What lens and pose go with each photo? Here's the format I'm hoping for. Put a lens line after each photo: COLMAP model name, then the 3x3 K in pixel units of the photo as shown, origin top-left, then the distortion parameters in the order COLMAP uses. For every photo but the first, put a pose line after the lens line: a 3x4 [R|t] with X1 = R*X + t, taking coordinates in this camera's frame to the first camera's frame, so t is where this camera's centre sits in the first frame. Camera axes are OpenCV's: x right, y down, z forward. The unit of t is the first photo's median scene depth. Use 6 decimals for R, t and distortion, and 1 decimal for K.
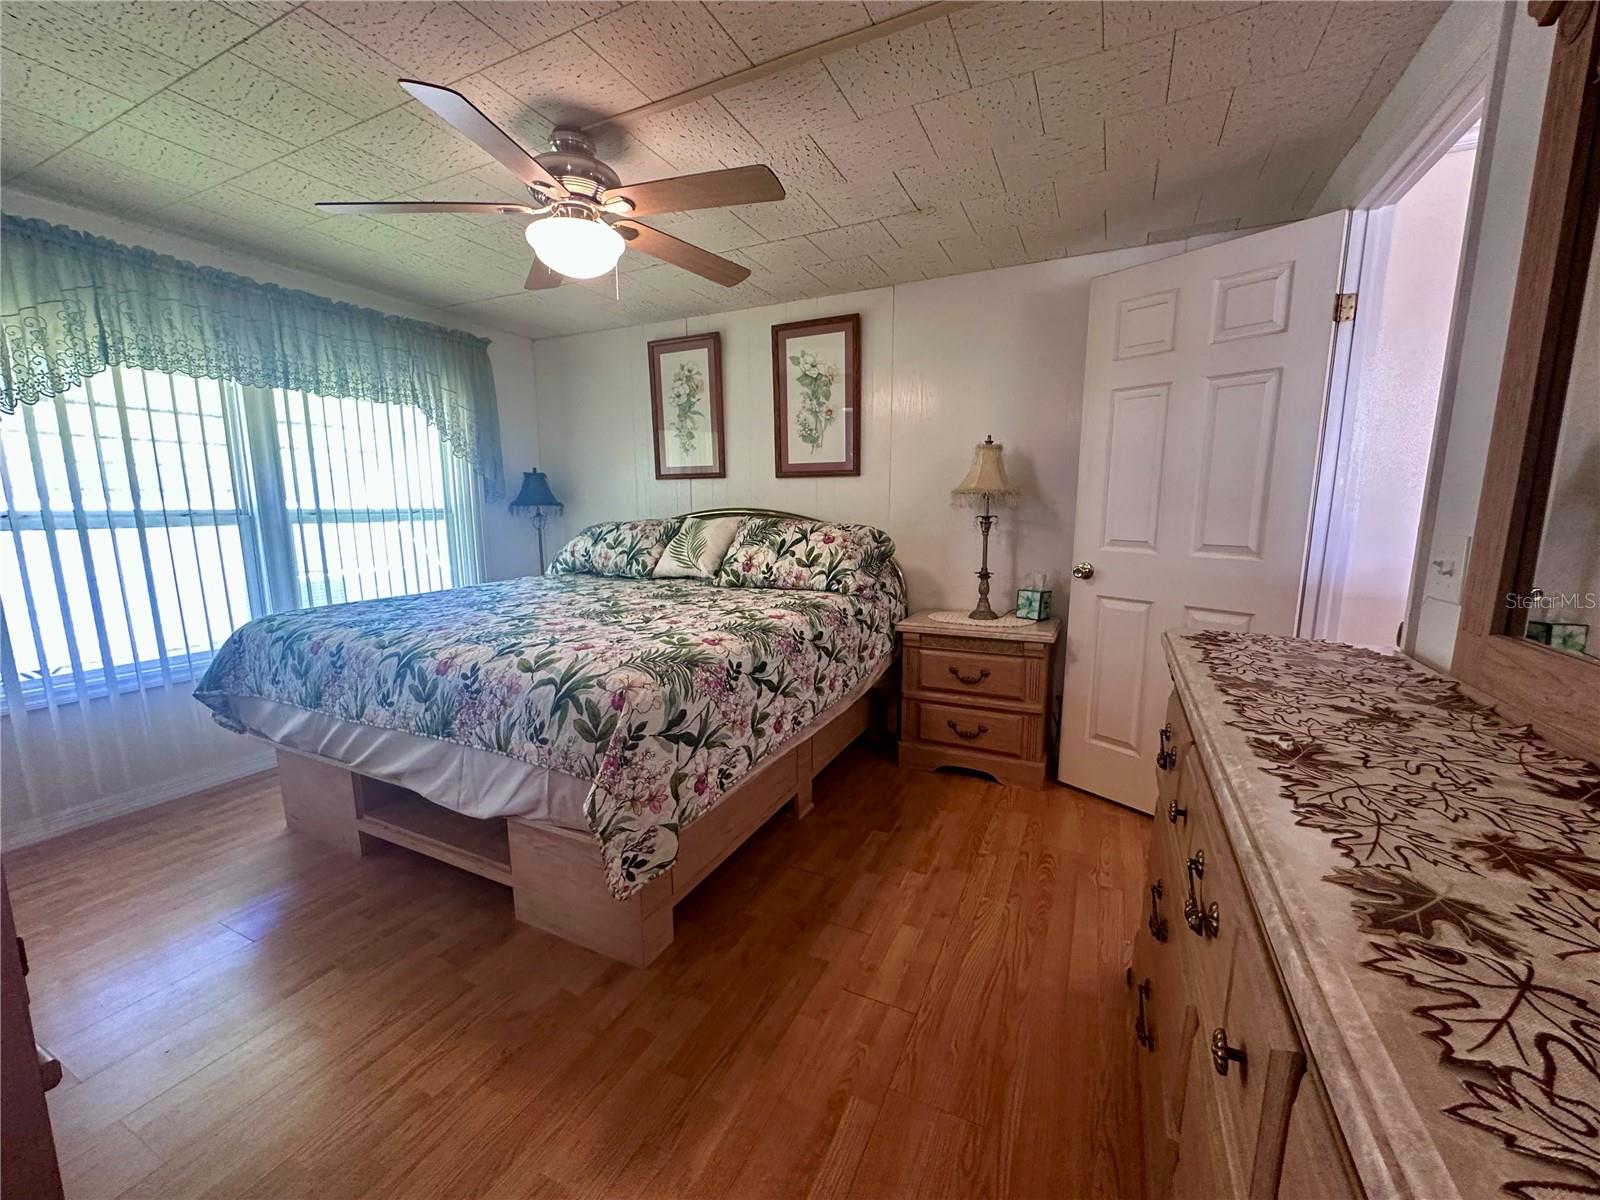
lens RADIAL K [[638.0, 0, 800.0], [0, 638.0, 600.0], [0, 0, 1]] dist [-0.003106, 0.000478]
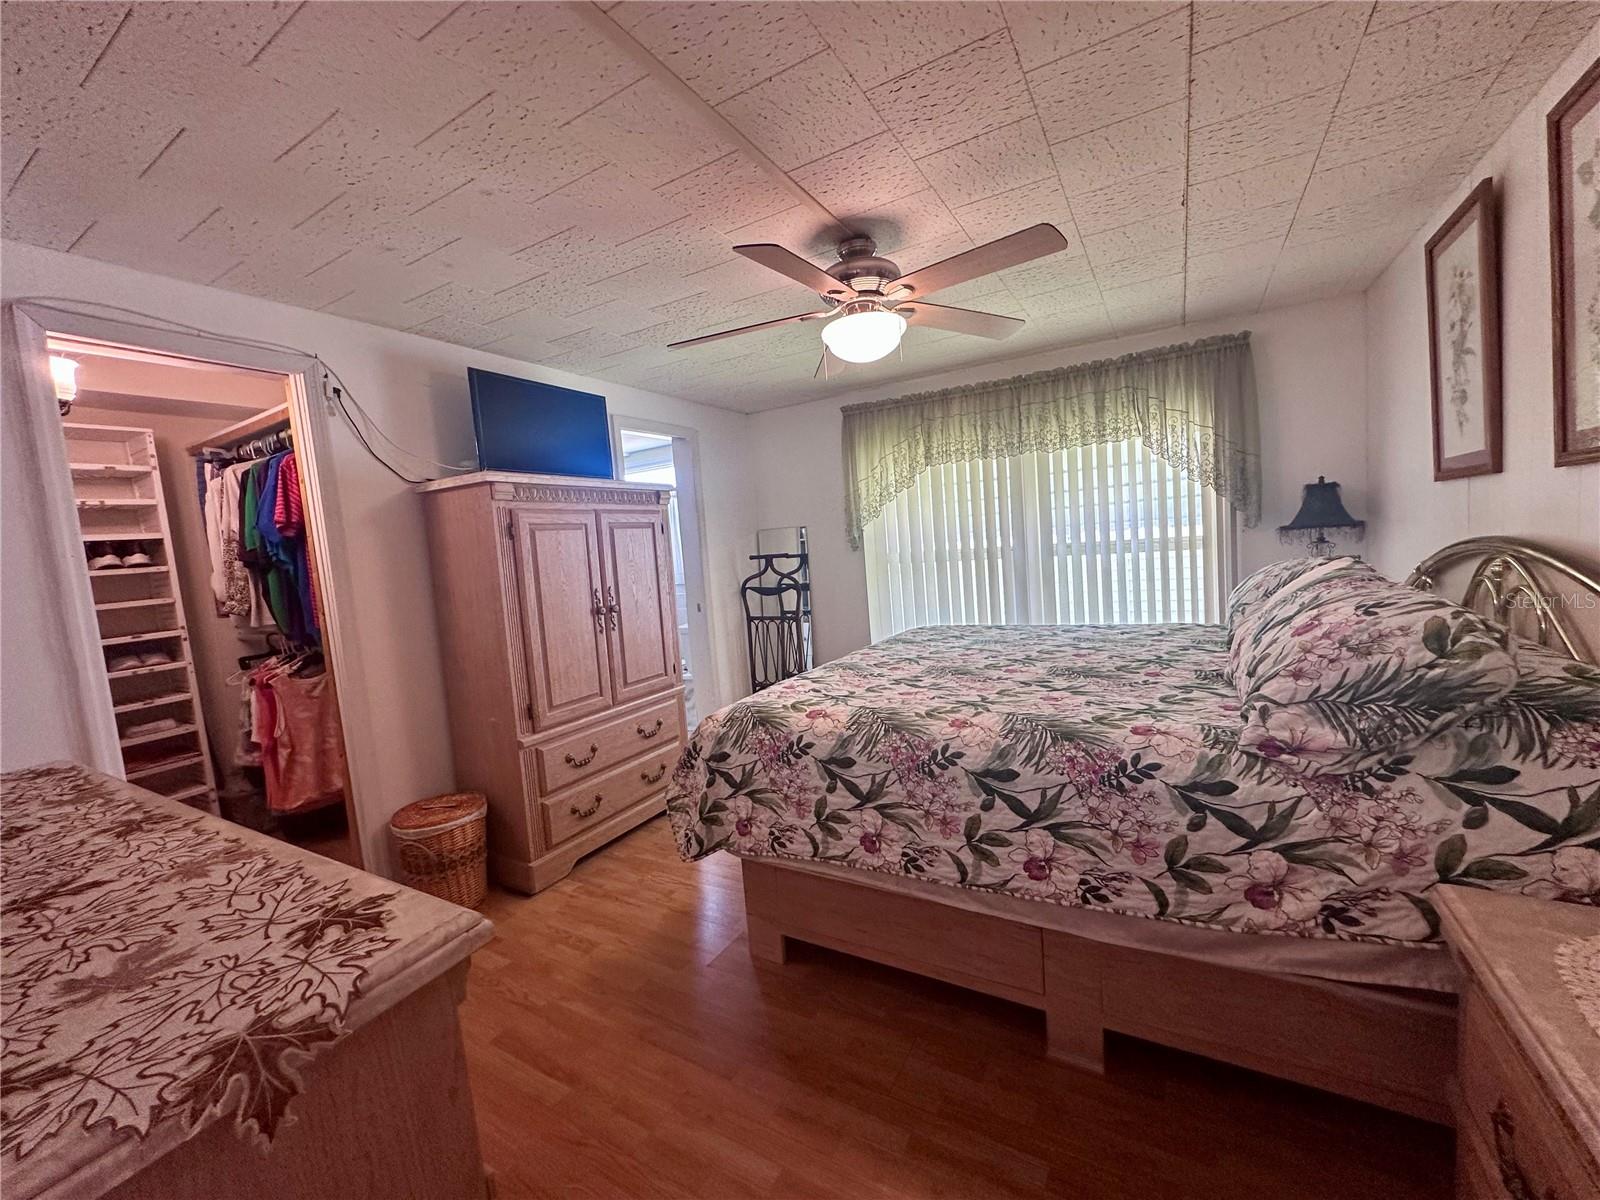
lens RADIAL K [[638.0, 0, 800.0], [0, 638.0, 600.0], [0, 0, 1]] dist [-0.003106, 0.000478]
pose [[-0.079846, 0.094020, -0.992363, 0.472030], [-0.076906, 0.991993, 0.100173, -0.117979], [0.993836, 0.084317, -0.071976, 0.589882]]
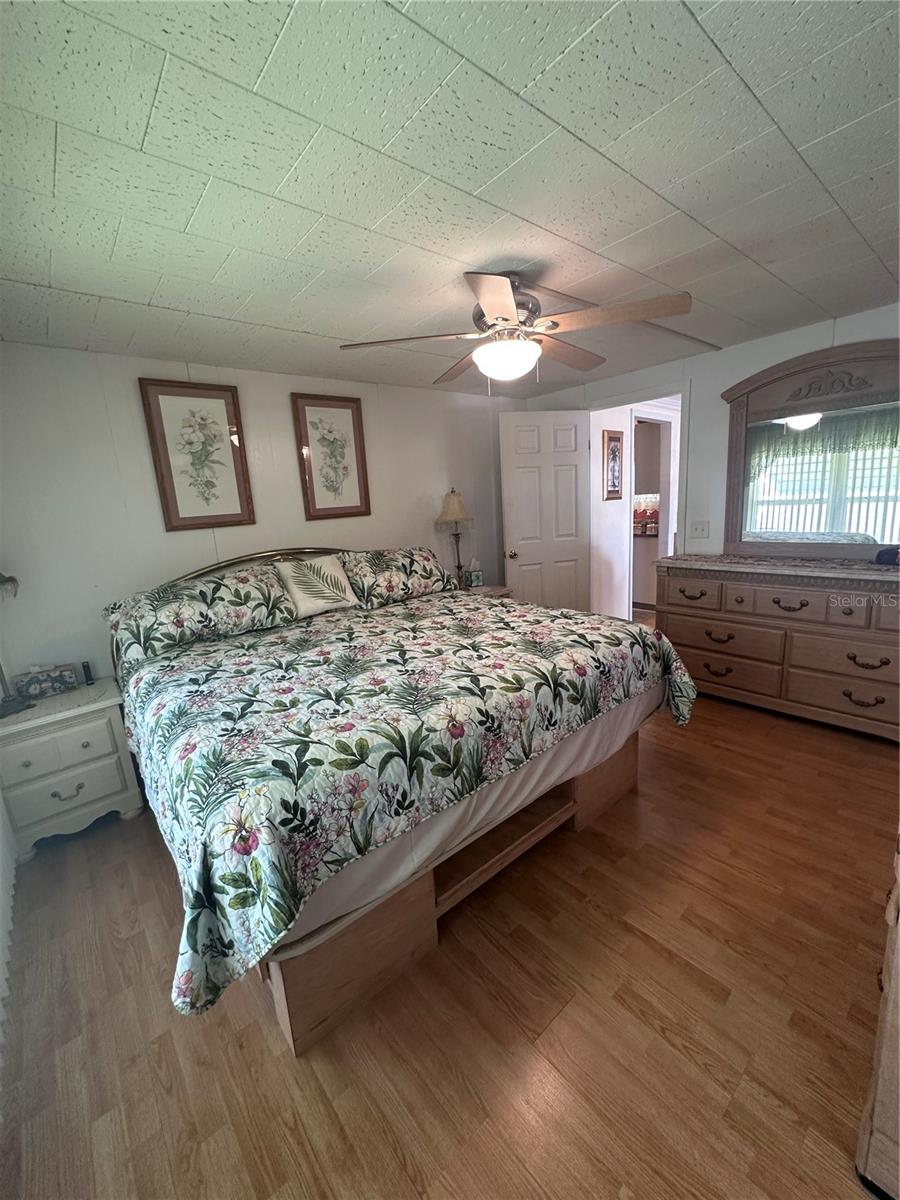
lens RADIAL K [[473.2, 0, 450.0], [0, 473.2, 600.0], [0, 0, 1]] dist [0.000097, 0.000238]
pose [[0.405958, -0.214262, 0.888420, -0.826233], [0.204105, 0.968830, 0.140390, -0.128068], [-0.890808, 0.124339, 0.437037, 0.425813]]
